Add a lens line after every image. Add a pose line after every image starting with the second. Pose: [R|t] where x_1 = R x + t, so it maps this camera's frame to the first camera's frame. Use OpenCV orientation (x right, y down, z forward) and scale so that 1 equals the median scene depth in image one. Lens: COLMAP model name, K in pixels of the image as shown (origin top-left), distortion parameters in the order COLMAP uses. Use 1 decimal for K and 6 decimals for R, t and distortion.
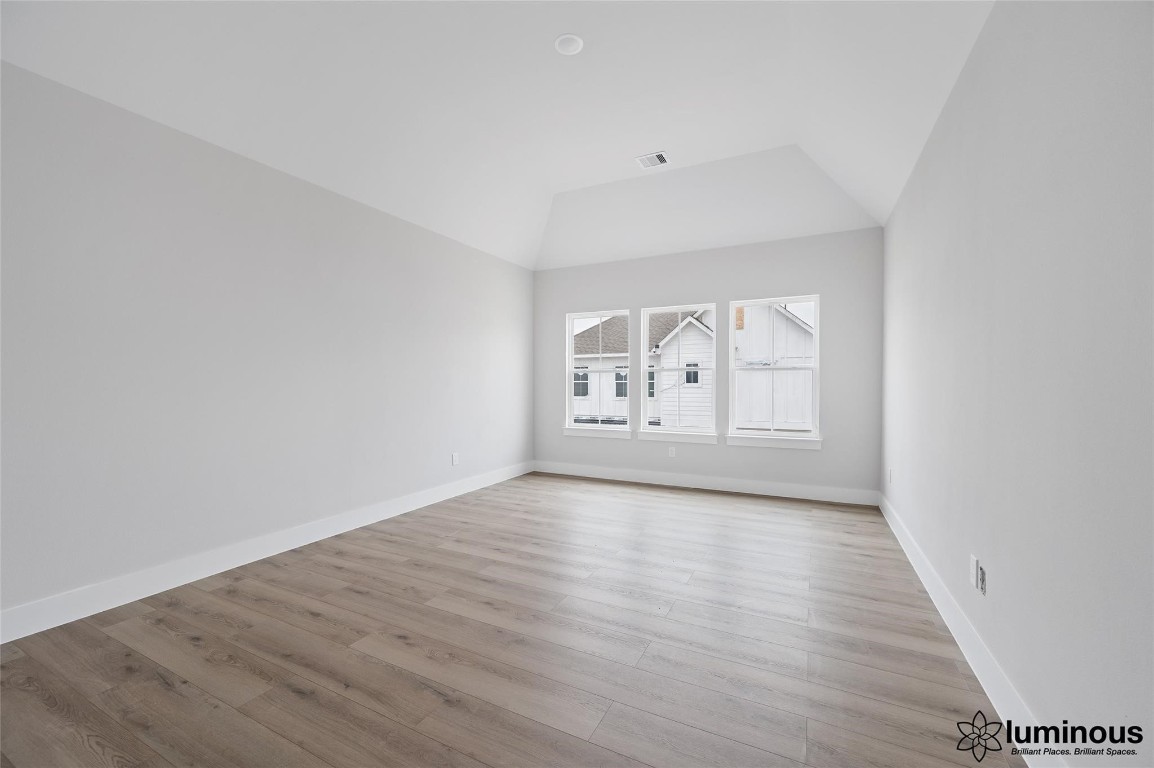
lens RADIAL K [[464.2, 0, 575.0], [0, 464.2, 384.7], [0, 0, 1]] dist [0.002627, -0.000557]
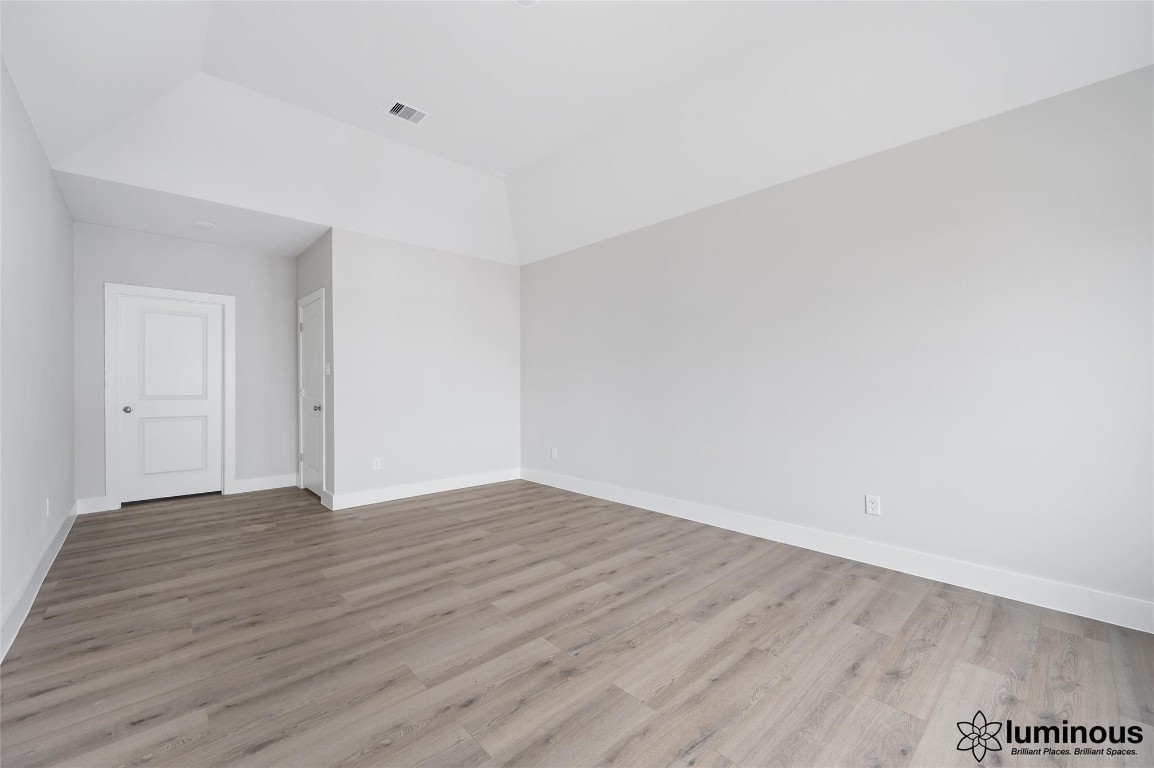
lens RADIAL K [[464.2, 0, 574.7], [0, 464.2, 383.6], [0, 0, 1]] dist [0.002627, -0.000557]
pose [[-0.350583, -0.000021, -0.936532, 0.719282], [0.000417, 1.000000, -0.000179, -0.002992], [0.936532, -0.000453, -0.350583, 1.311771]]
